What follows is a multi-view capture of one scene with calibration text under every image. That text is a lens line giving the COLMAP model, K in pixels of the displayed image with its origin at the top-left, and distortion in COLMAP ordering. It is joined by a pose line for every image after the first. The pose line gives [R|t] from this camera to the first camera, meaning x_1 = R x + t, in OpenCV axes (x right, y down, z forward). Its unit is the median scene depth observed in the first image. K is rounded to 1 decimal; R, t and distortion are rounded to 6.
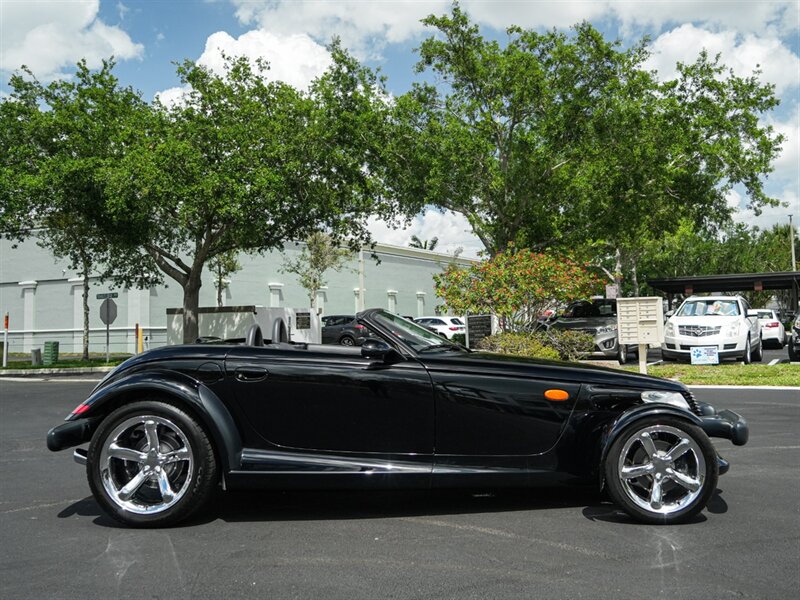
lens RADIAL K [[808.4, 0, 442.3], [0, 808.4, 253.2], [0, 0, 1]] dist [-0.029813, 0.012592]
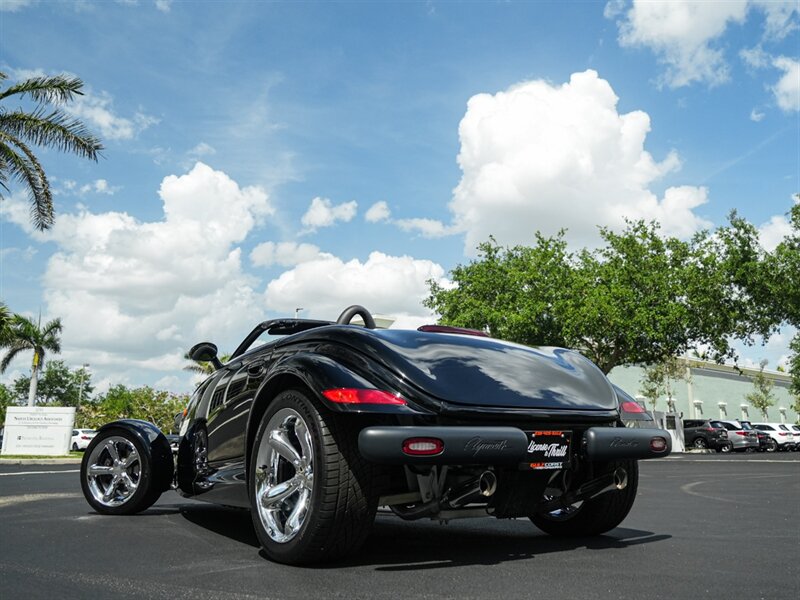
lens RADIAL K [[802.4, 0, 443.9], [0, 802.4, 210.2], [0, 0, 1]] dist [-0.038407, 0.008045]
pose [[0.958025, -0.060445, -0.280241, -0.161462], [0.005735, 0.981365, -0.192065, -0.001757], [0.286628, 0.182396, 0.940519, -0.323358]]
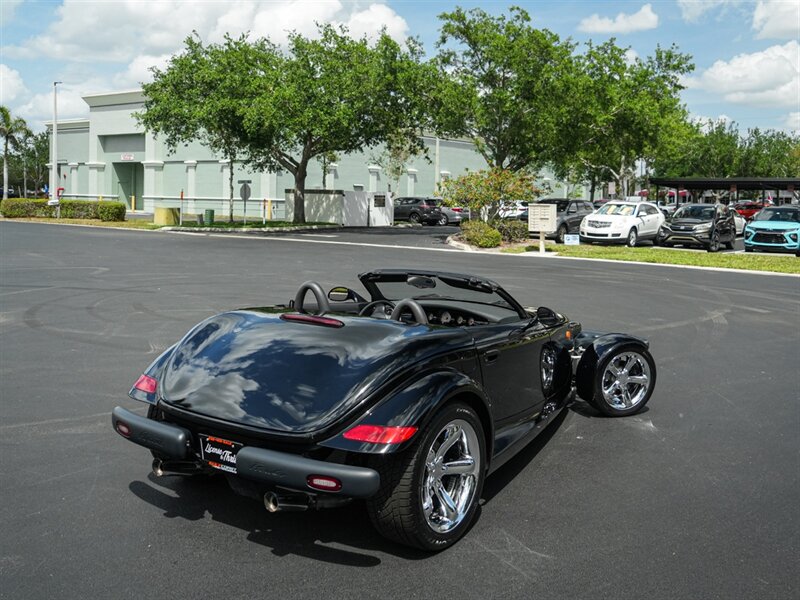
lens RADIAL K [[802.4, 0, 443.9], [0, 802.4, 210.2], [0, 0, 1]] dist [-0.038407, 0.008045]
pose [[0.987054, 0.044996, -0.153946, 0.169071], [-0.028240, 0.993602, 0.109352, -0.061701], [0.157881, -0.103589, 0.982010, -0.384214]]
